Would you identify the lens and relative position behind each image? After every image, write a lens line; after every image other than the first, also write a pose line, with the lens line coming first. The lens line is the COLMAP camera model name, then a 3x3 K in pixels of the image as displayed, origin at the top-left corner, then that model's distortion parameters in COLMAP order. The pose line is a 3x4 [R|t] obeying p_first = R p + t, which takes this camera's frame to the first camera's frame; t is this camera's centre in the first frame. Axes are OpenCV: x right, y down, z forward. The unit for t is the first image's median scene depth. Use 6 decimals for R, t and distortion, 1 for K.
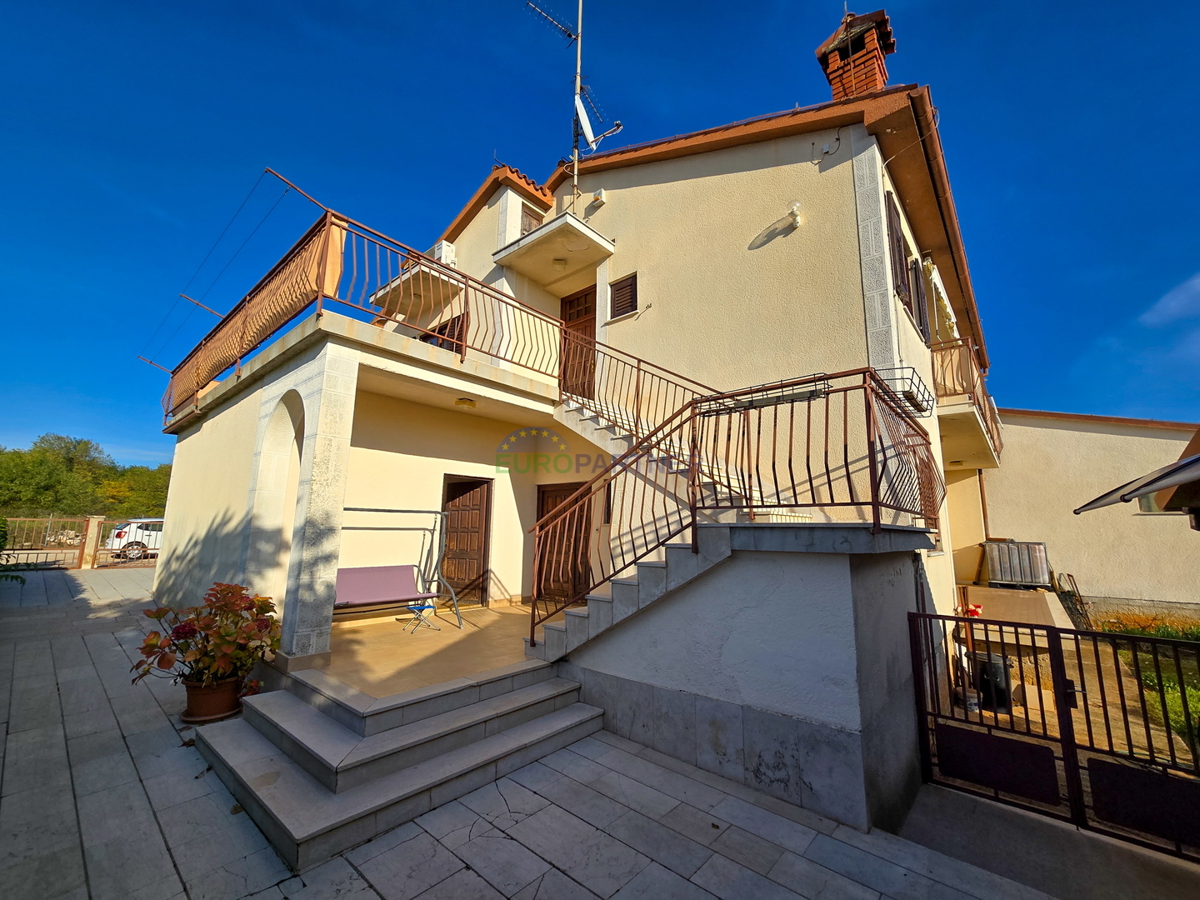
lens RADIAL K [[491.9, 0, 609.6], [0, 491.9, 448.2], [0, 0, 1]] dist [-0.000189, -0.000185]
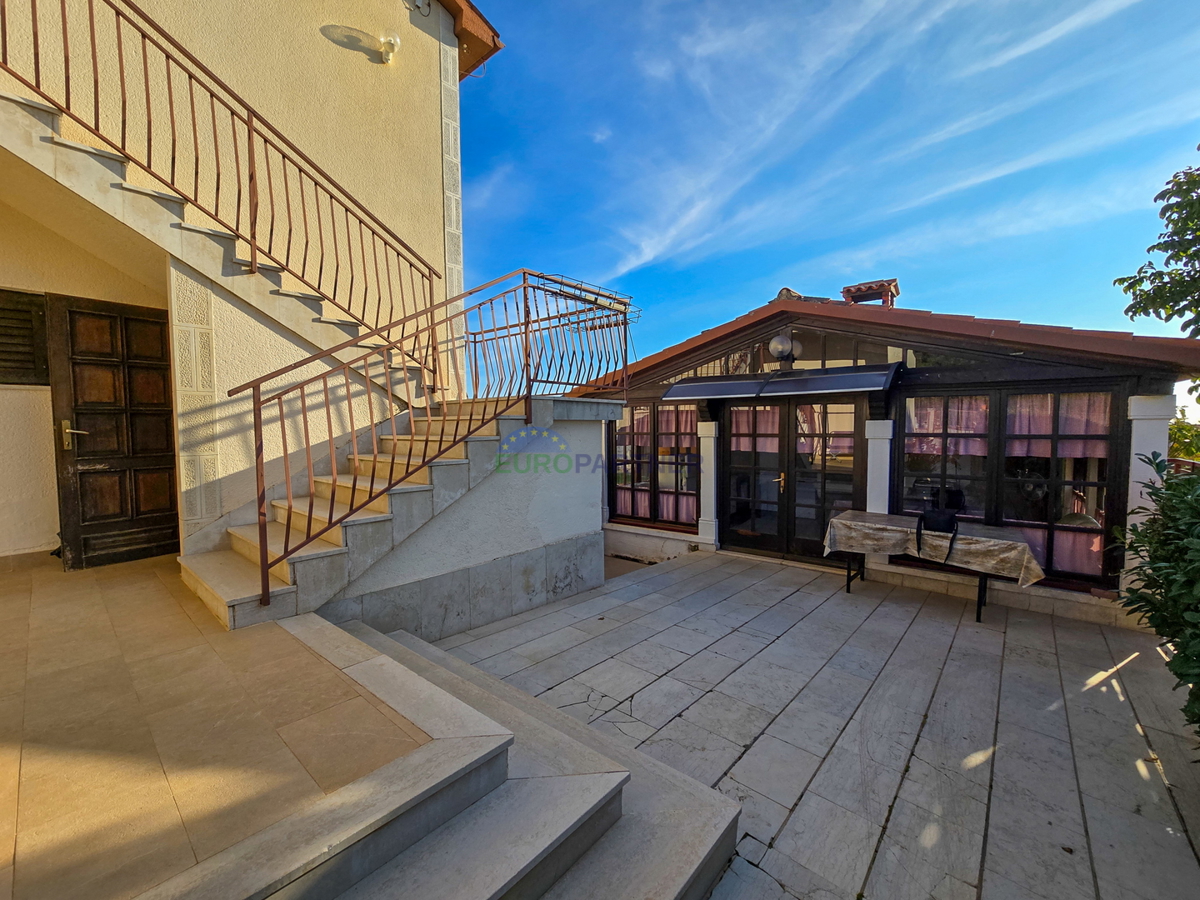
lens RADIAL K [[491.9, 0, 600.1], [0, 491.9, 447.8], [0, 0, 1]] dist [-0.000189, -0.000185]
pose [[0.013835, -0.057518, 0.998249, -0.895984], [-0.166637, 0.984250, 0.059021, 0.183577], [-0.985921, -0.167162, 0.004033, 0.871034]]
